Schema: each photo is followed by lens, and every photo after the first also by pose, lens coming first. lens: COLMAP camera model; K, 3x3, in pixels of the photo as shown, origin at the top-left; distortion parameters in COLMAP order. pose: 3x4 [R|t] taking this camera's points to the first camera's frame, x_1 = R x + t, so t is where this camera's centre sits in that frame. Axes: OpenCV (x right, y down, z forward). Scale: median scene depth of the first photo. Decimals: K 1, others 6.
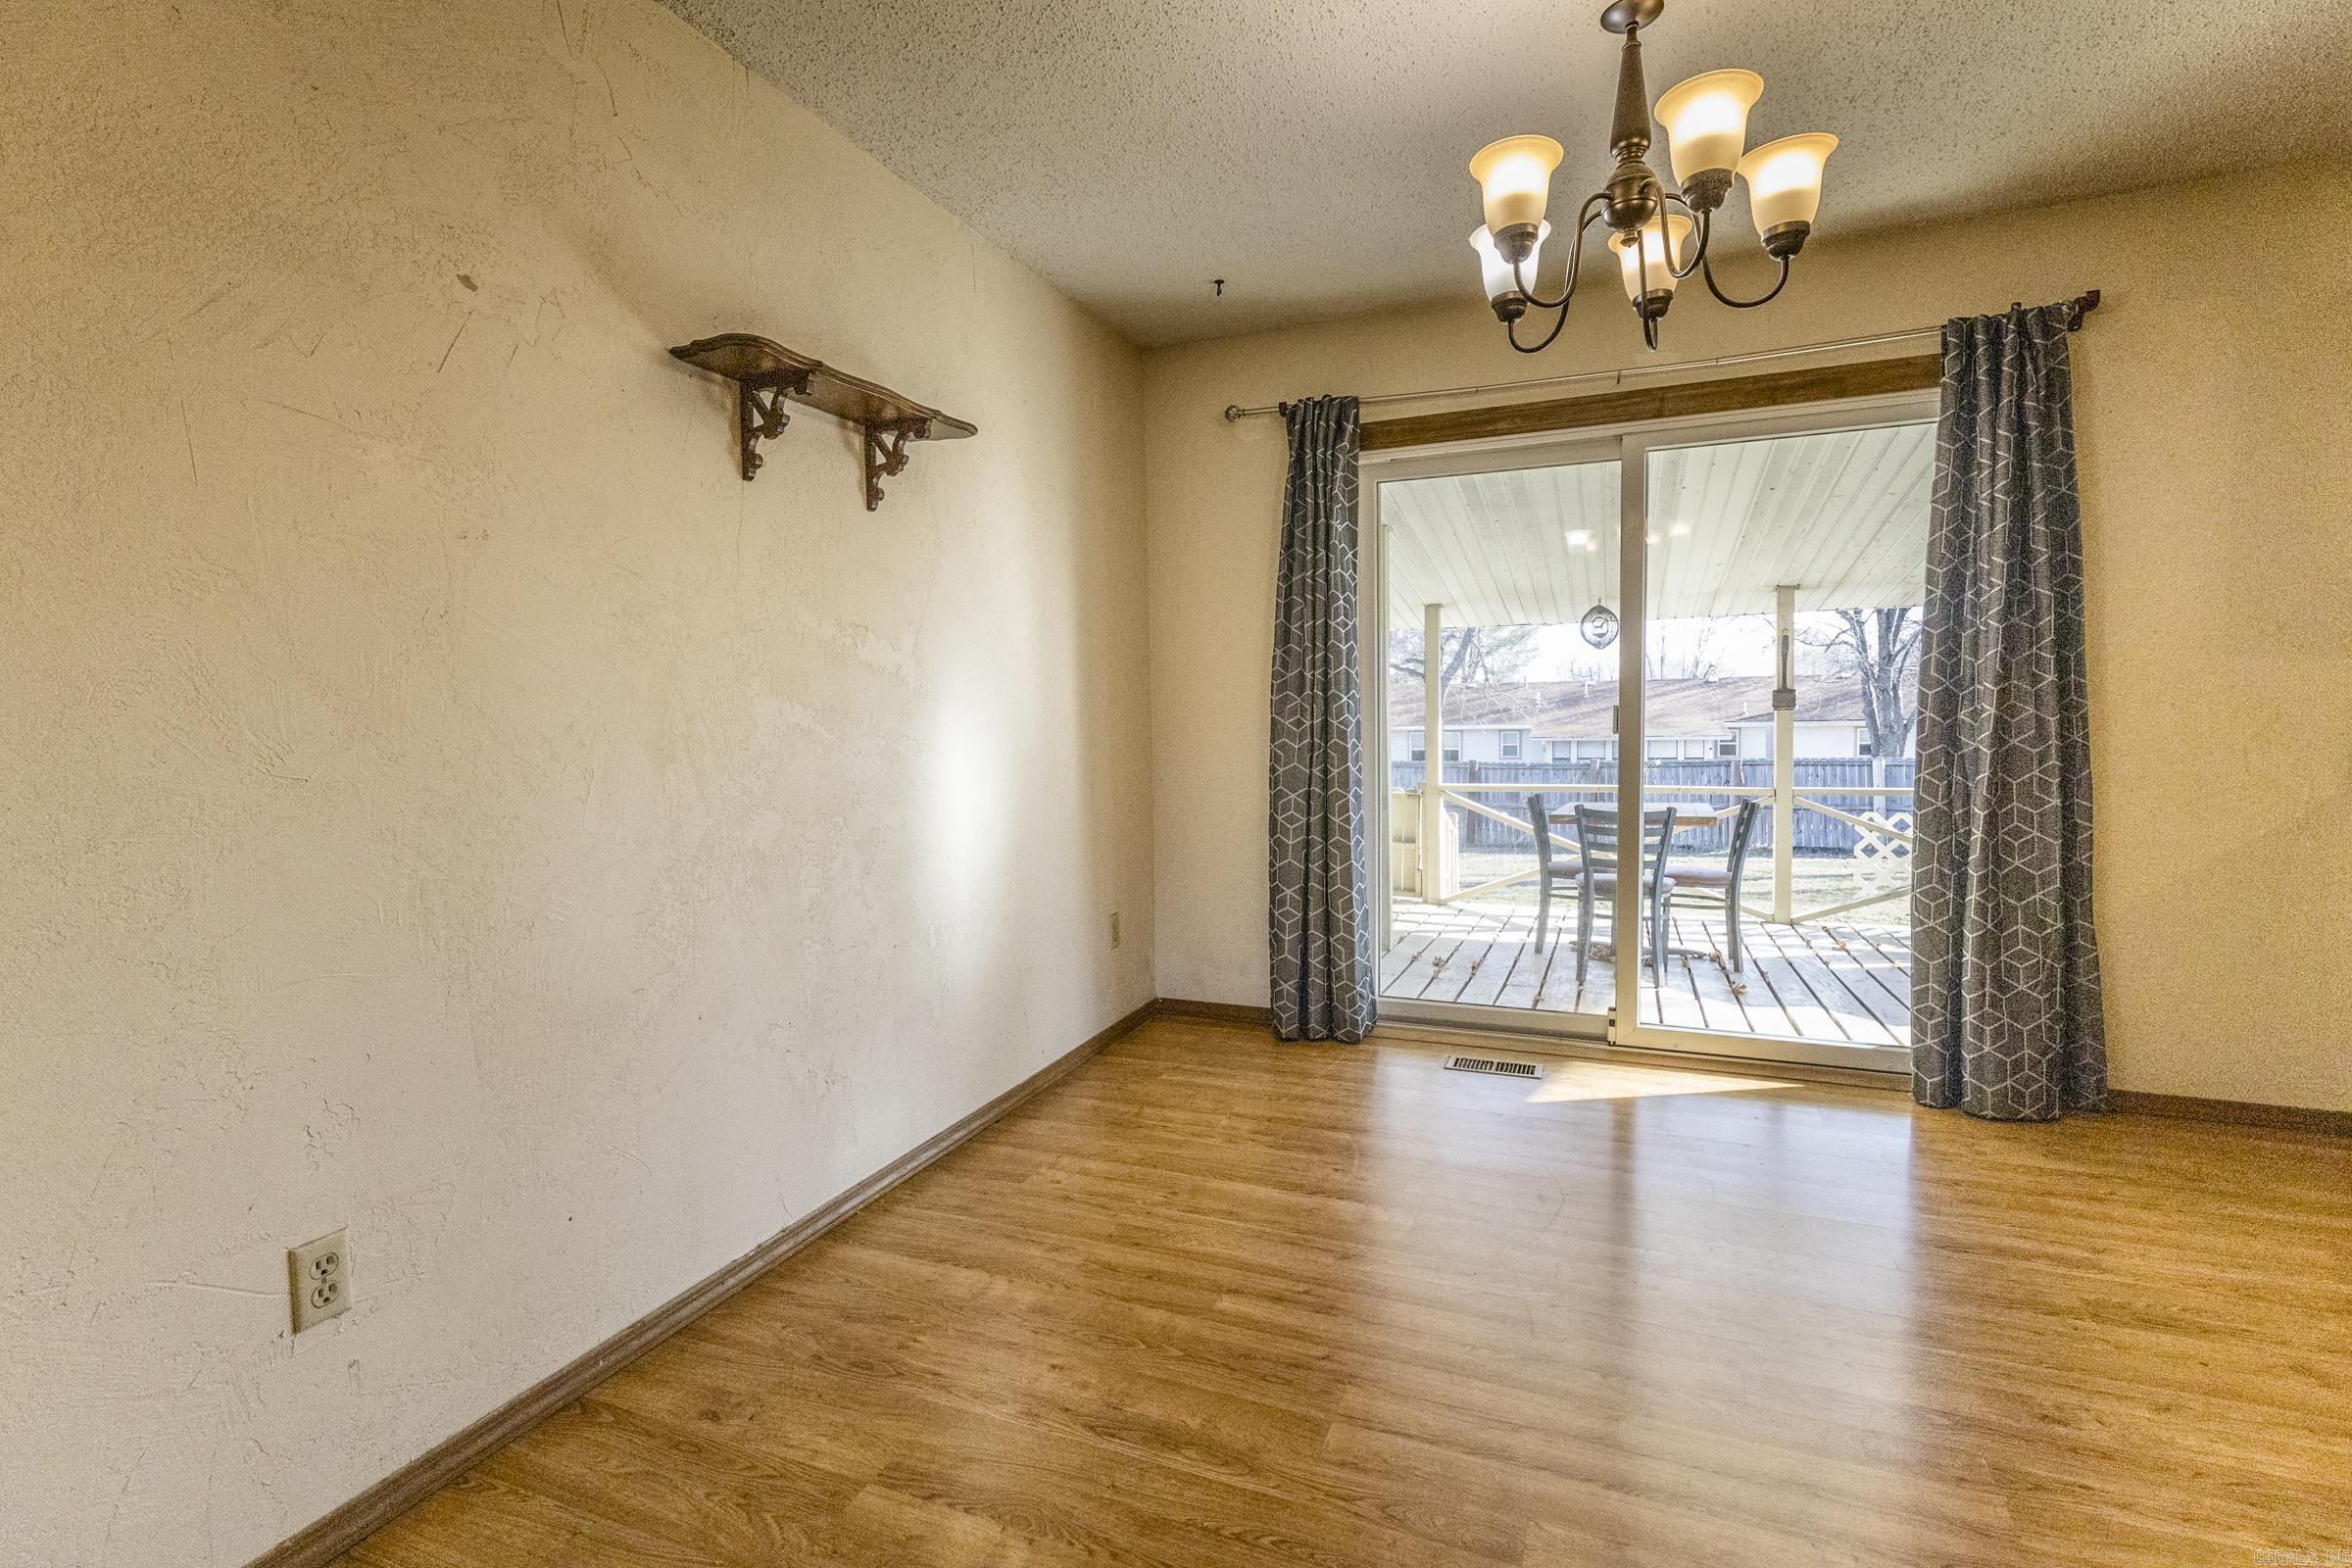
lens RADIAL K [[1073.7, 0, 1159.4], [0, 1073.7, 782.5], [0, 0, 1]] dist [0.002497, 0.000224]
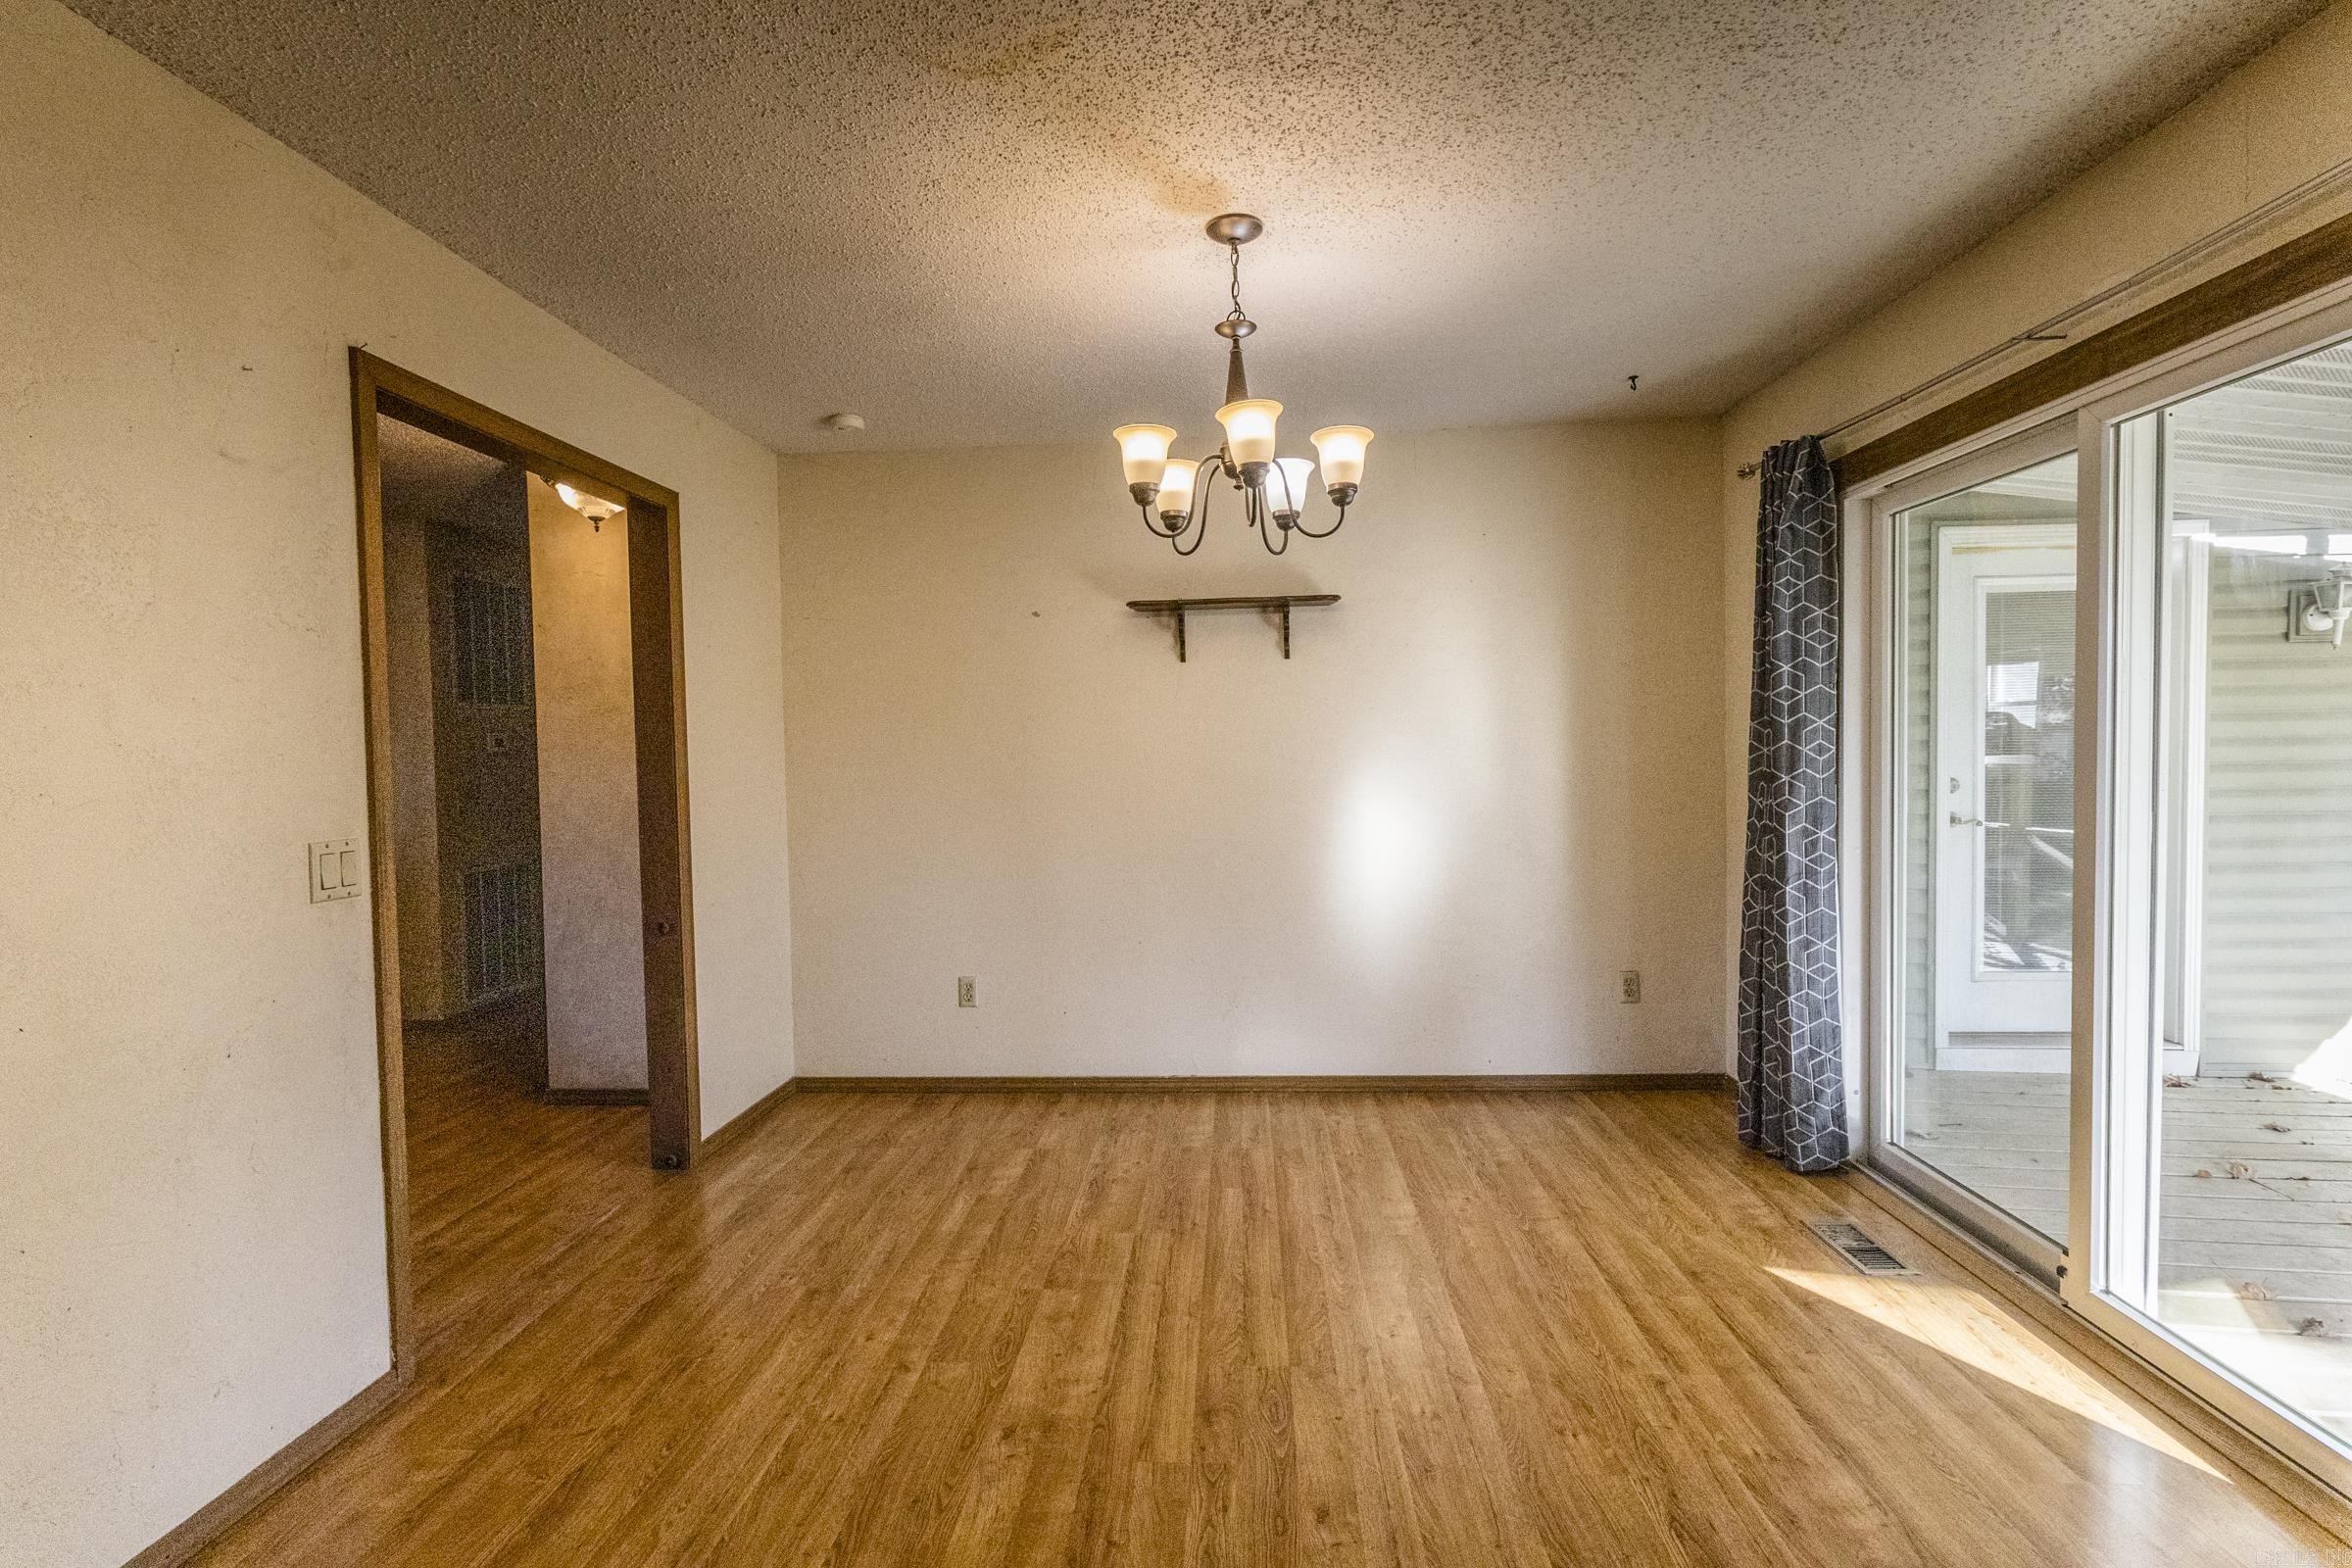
lens RADIAL K [[1073.7, 0, 1181.4], [0, 1073.7, 783.4], [0, 0, 1]] dist [0.002497, 0.000224]
pose [[0.340701, 0.041438, -0.939258, 0.956566], [-0.044965, 0.998603, 0.027745, -0.087118], [0.939096, 0.032781, 0.342088, 0.259662]]
